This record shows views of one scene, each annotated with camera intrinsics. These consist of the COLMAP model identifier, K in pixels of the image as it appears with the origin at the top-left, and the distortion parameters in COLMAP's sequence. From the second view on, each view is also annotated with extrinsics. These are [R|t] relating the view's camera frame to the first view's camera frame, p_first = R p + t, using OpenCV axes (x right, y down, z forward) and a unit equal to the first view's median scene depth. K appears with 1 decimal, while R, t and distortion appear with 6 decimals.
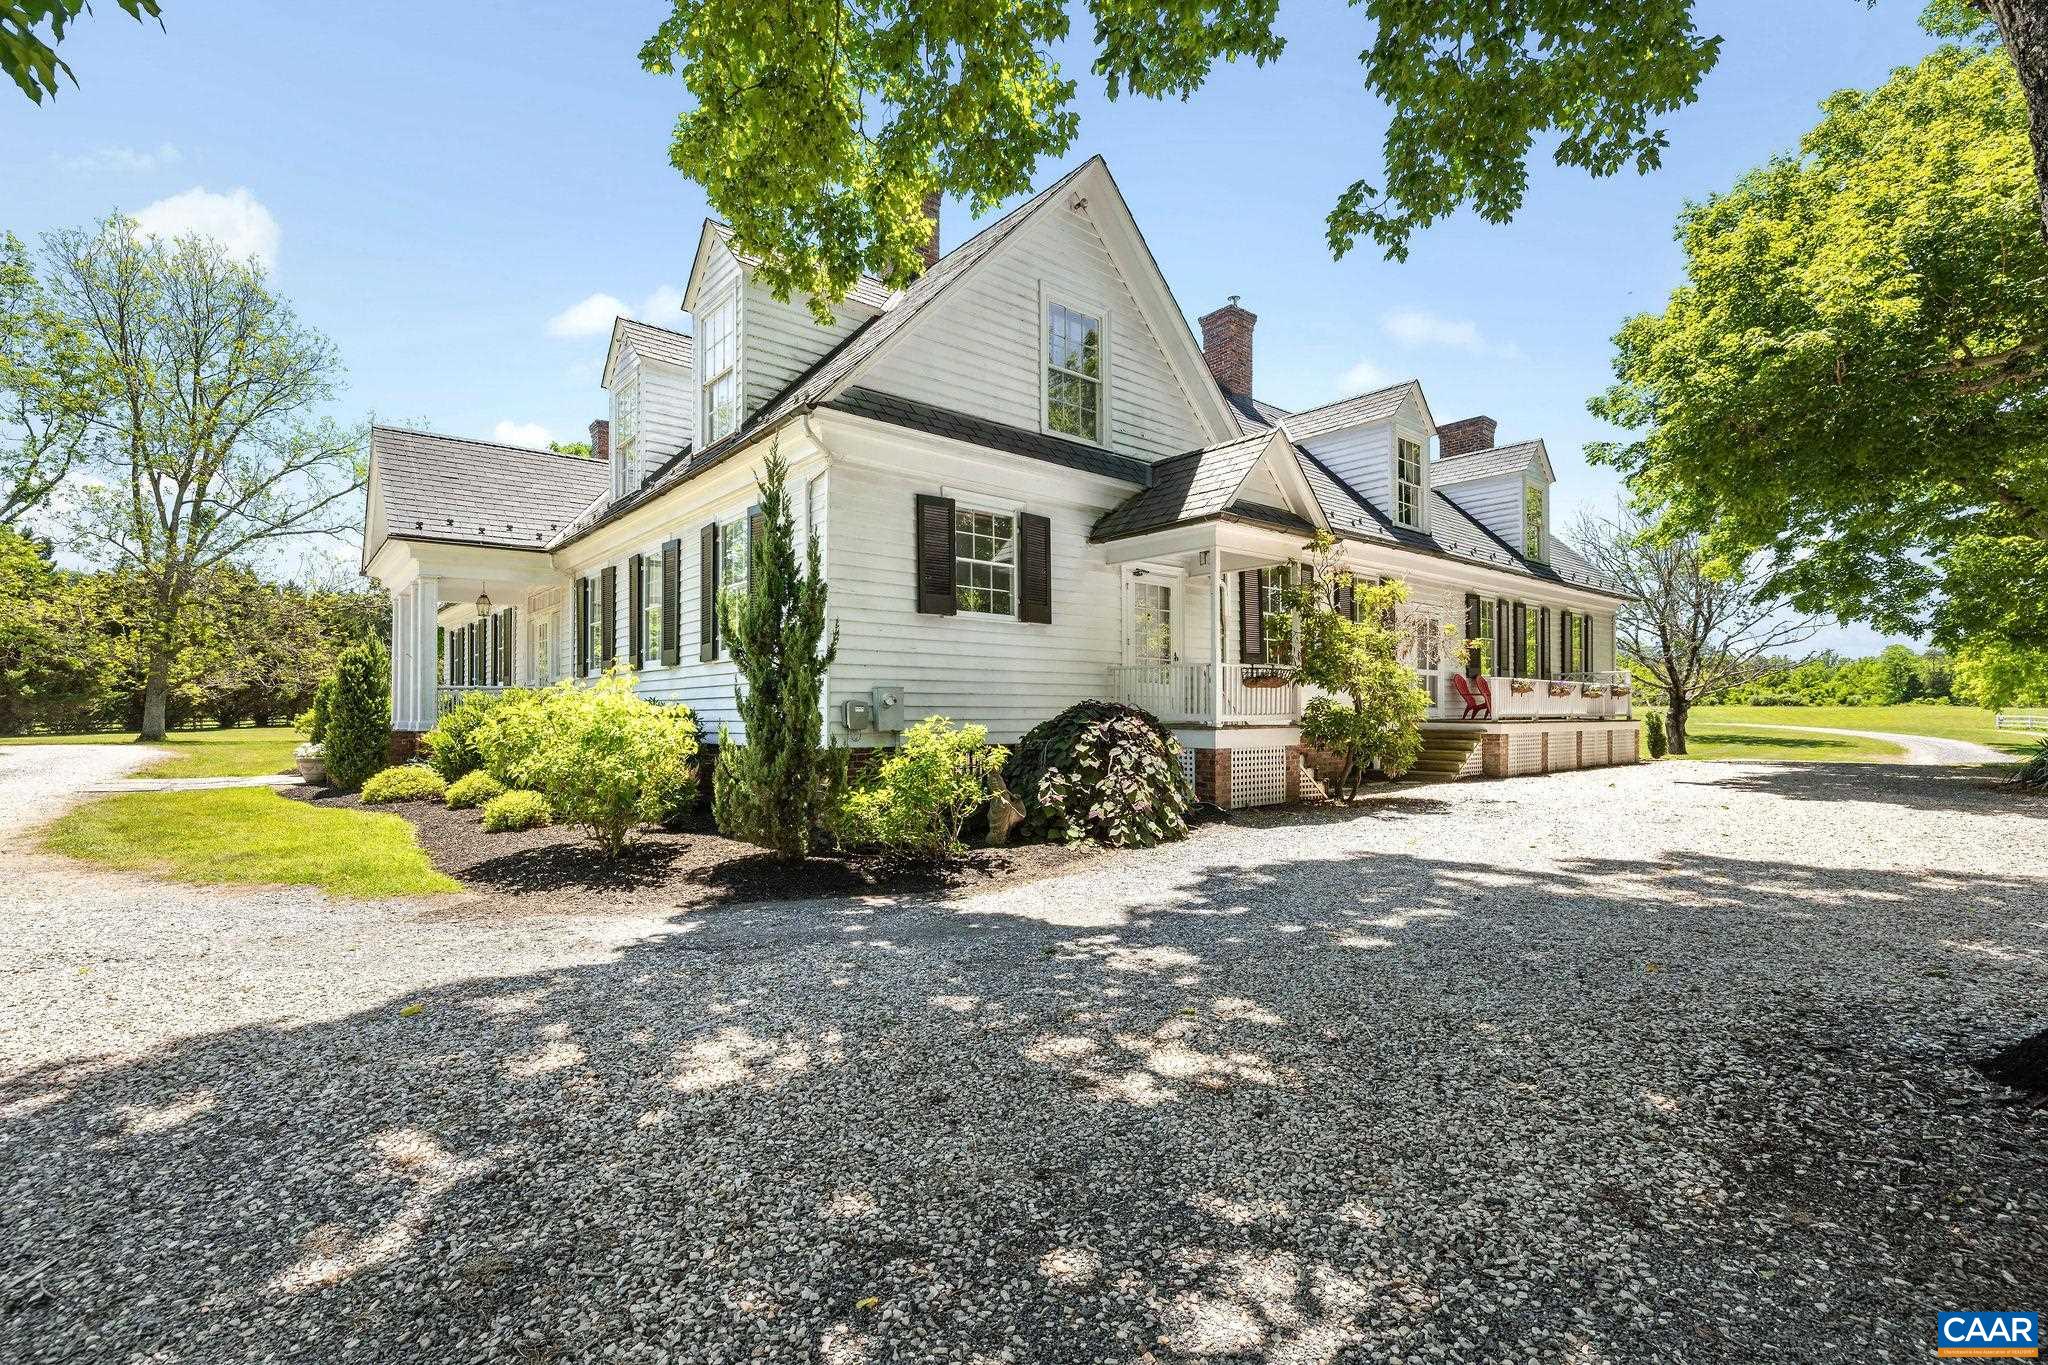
lens RADIAL K [[883.3, 0, 1016.7], [0, 883.3, 700.6], [0, 0, 1]] dist [0.002067, 0.000315]
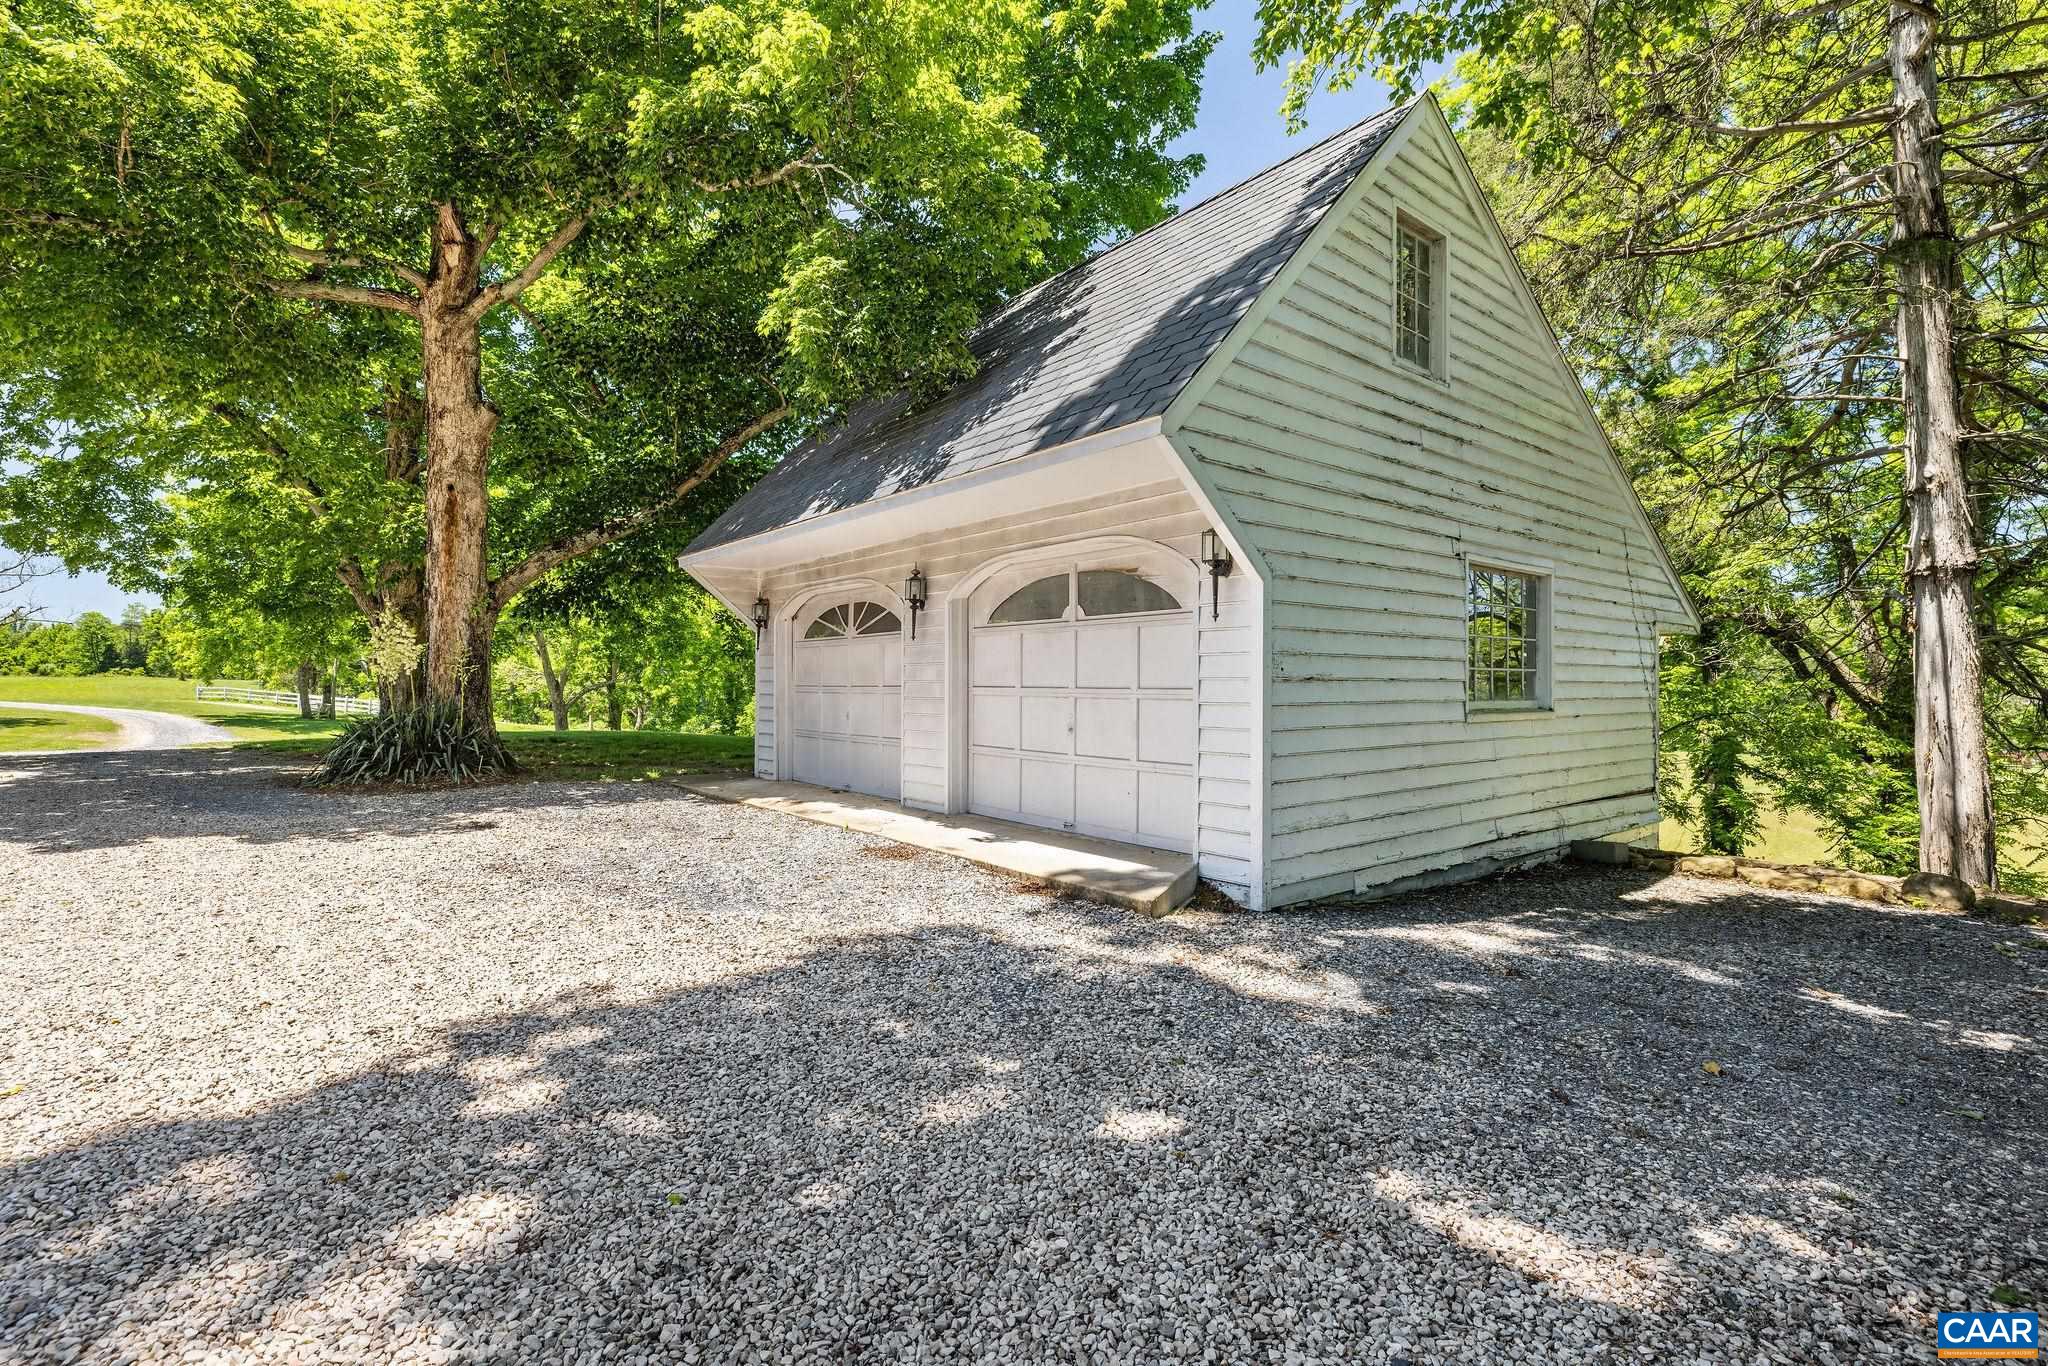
lens RADIAL K [[943.1, 0, 1016.4], [0, 943.1, 694.7], [0, 0, 1]] dist [-0.002620, -0.000402]
pose [[0.012497, -0.011380, 0.999857, 0.140748], [-0.014211, 0.999832, 0.011557, -0.001166], [-0.999821, -0.014353, 0.012334, 0.188148]]
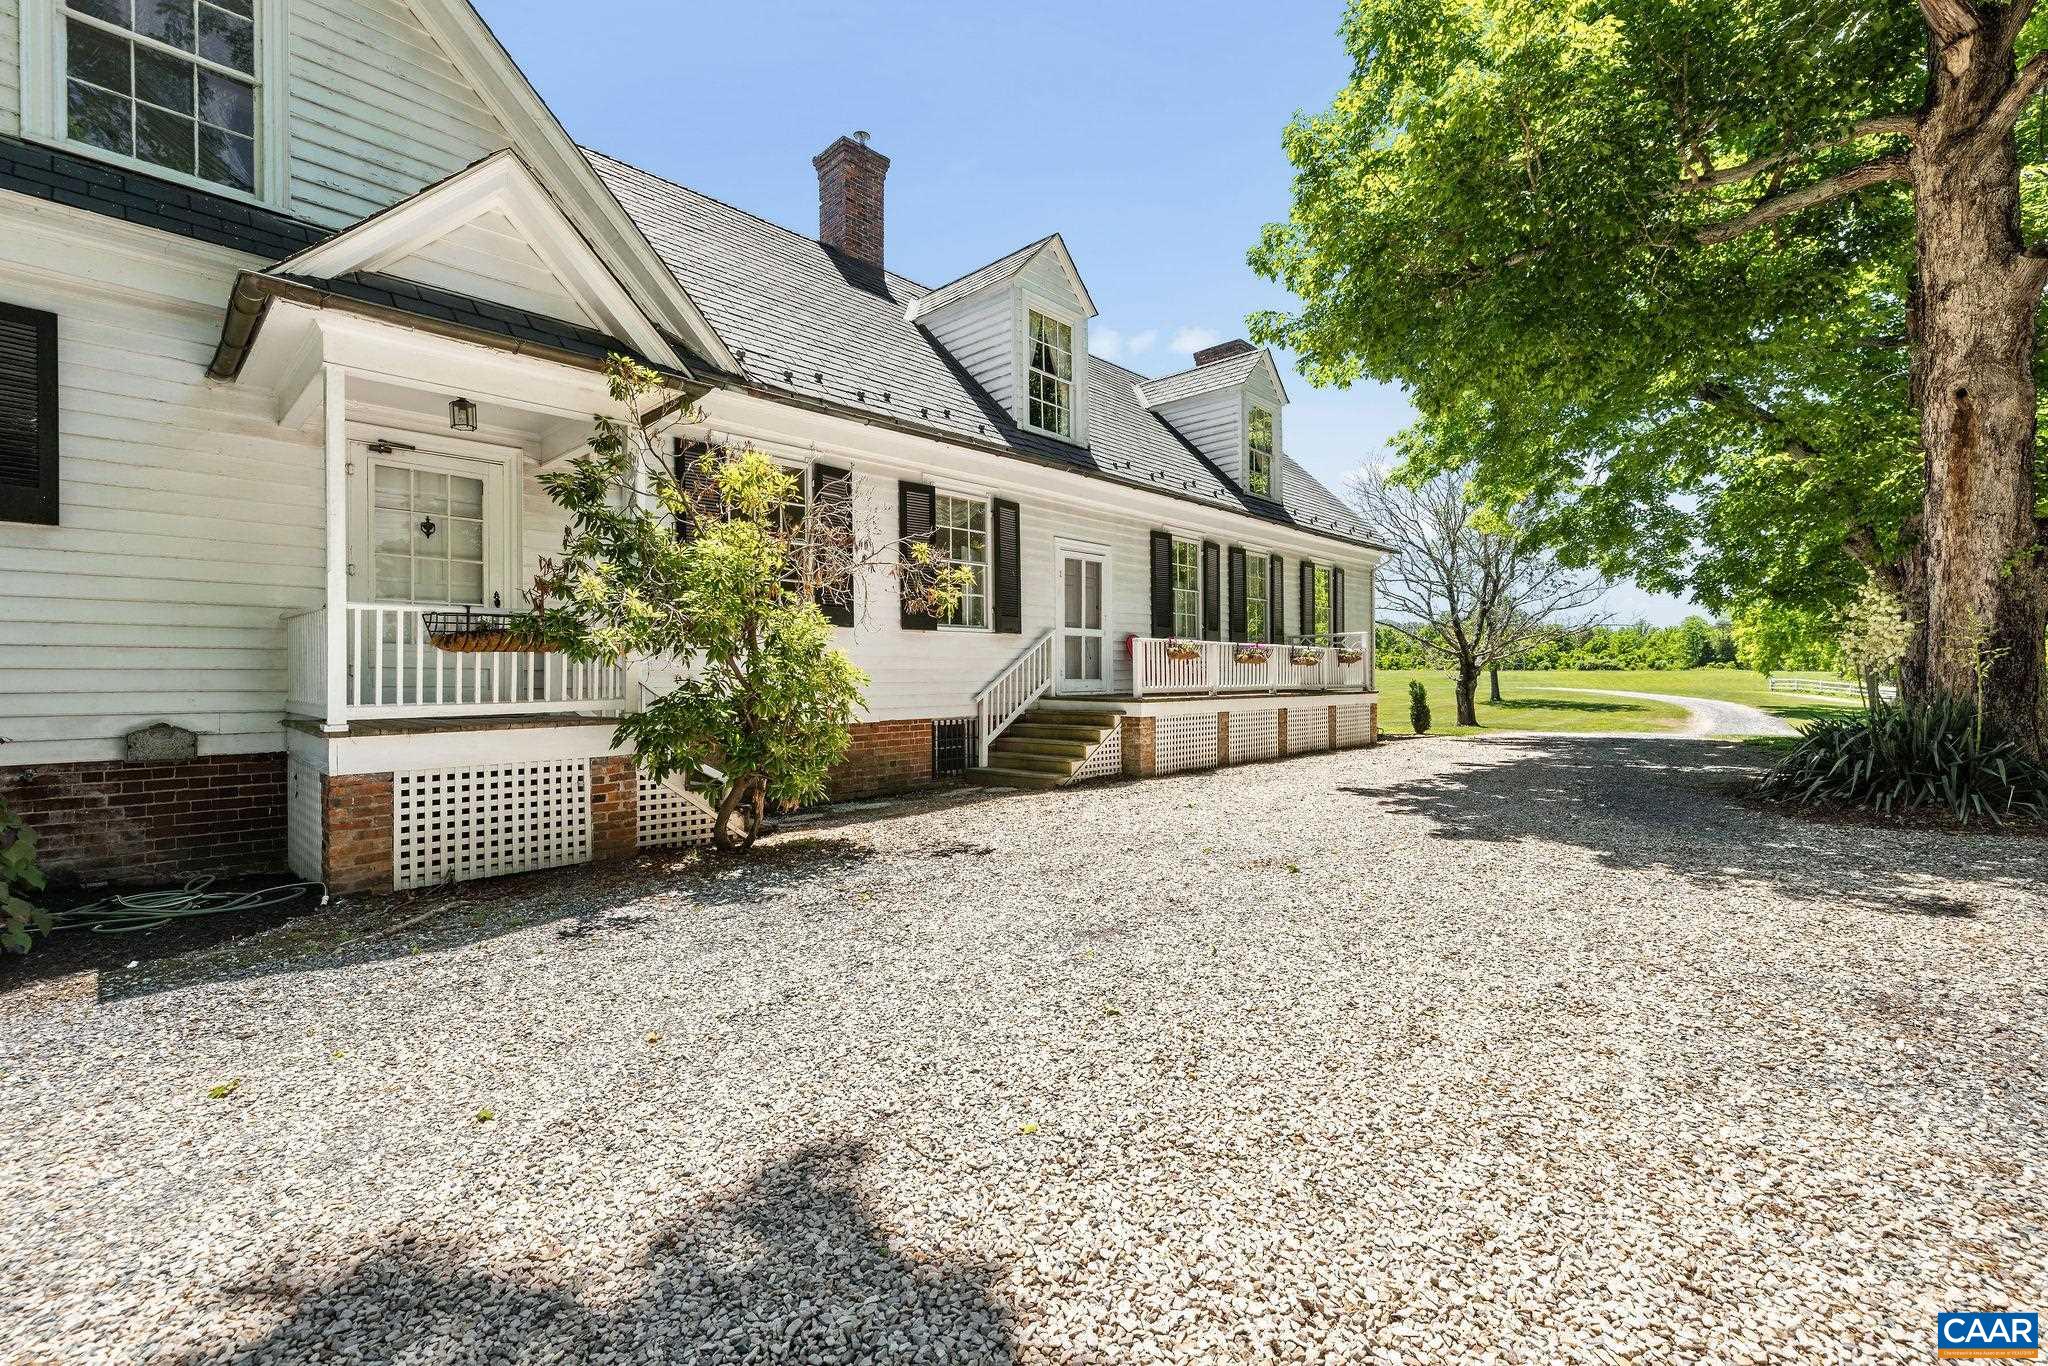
lens RADIAL K [[883.3, 0, 1016.7], [0, 883.3, 673.6], [0, 0, 1]] dist [0.002067, 0.000315]
pose [[0.991661, -0.006027, 0.128730, 0.255671], [0.005342, 0.999970, 0.005661, -0.001337], [-0.128761, -0.004926, 0.991663, 0.217718]]
